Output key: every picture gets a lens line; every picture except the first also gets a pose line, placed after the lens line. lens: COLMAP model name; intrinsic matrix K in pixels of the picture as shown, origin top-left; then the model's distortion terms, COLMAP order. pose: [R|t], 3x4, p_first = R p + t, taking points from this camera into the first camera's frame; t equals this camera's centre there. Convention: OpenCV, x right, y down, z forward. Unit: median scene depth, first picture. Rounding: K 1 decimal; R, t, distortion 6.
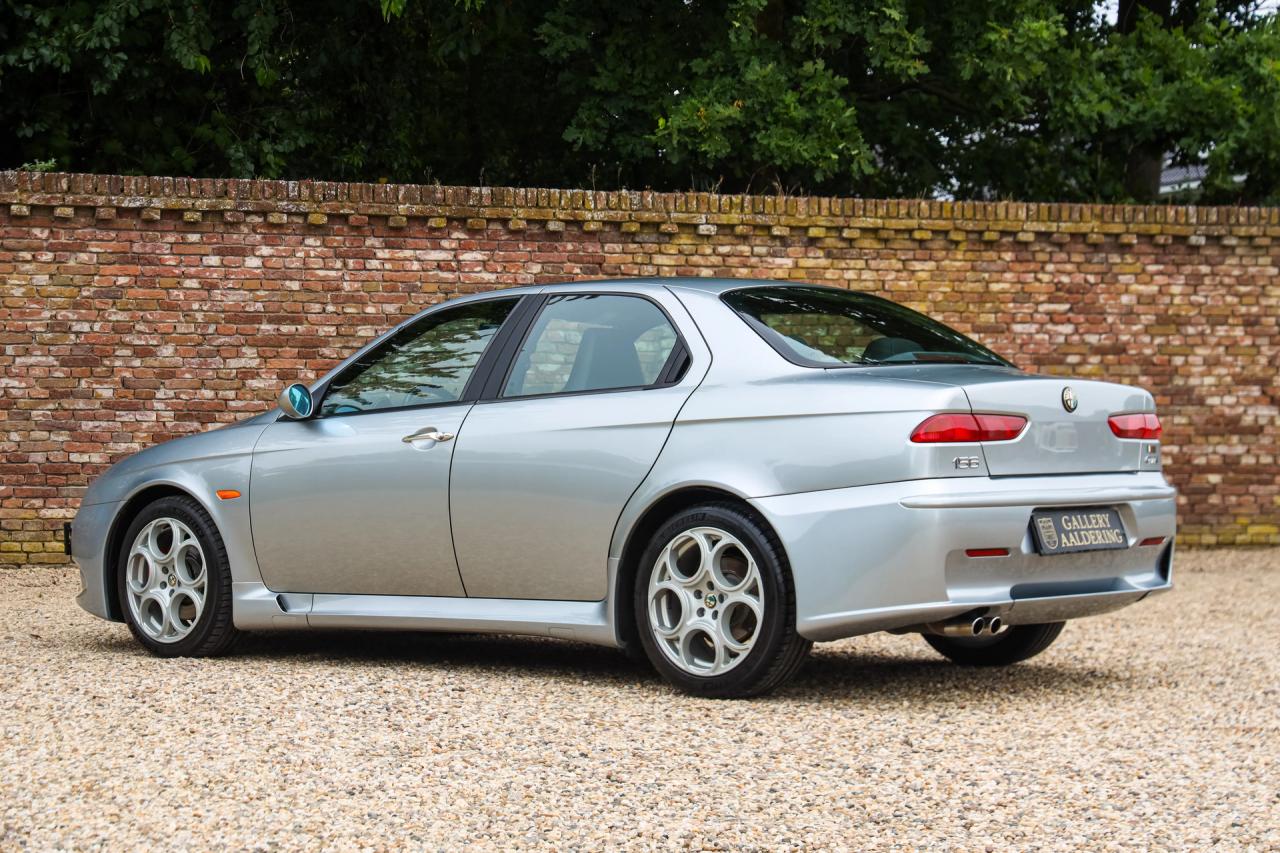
lens RADIAL K [[2818.5, 0, 691.4], [0, 2818.5, 410.0], [0, 0, 1]] dist [0.167122, 0.000000]
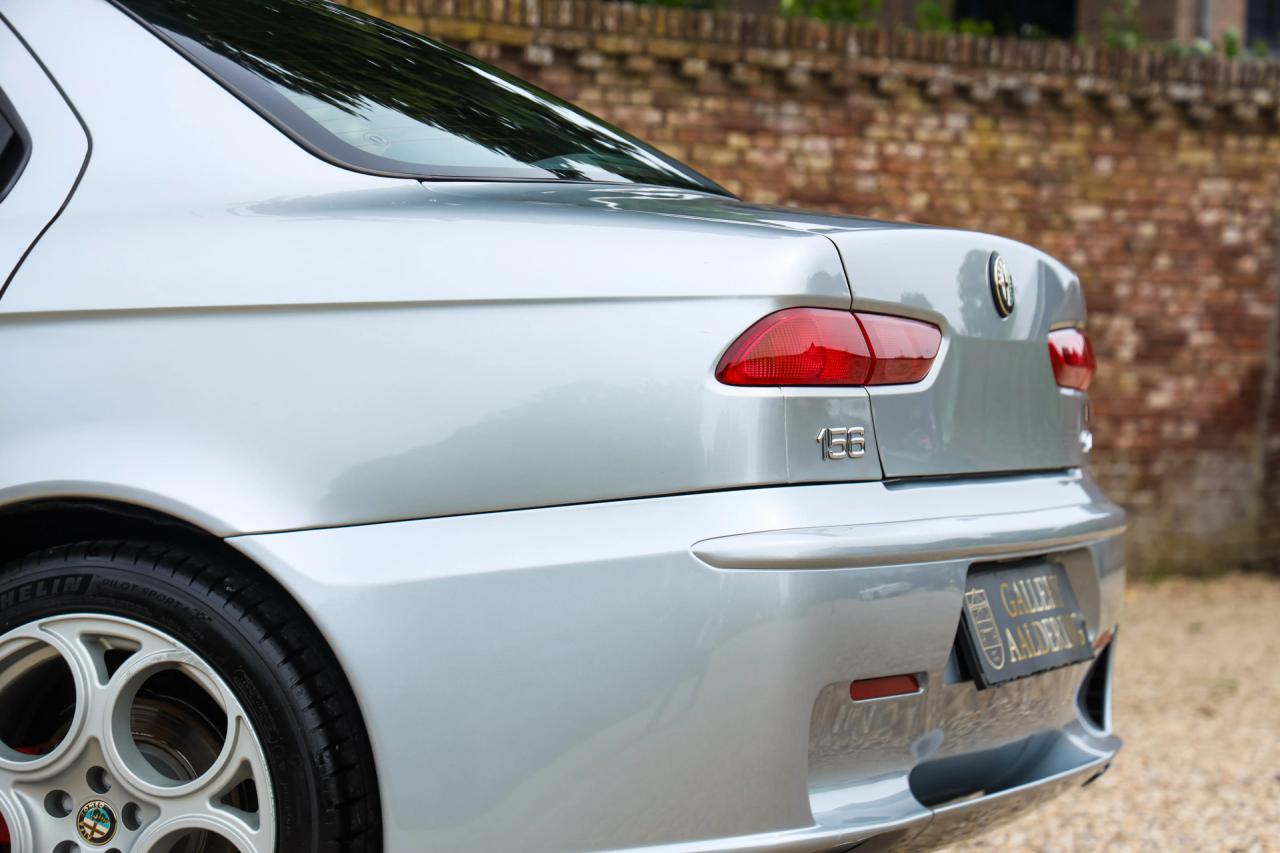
lens RADIAL K [[3699.9, 0, 682.6], [0, 3699.9, 483.4], [0, 0, 1]] dist [0.153999, 0.000000]
pose [[0.945501, 0.010200, 0.325459, -0.076250], [-0.020501, 0.999391, 0.028235, 0.010492], [-0.324973, -0.033369, 0.945134, 0.537476]]
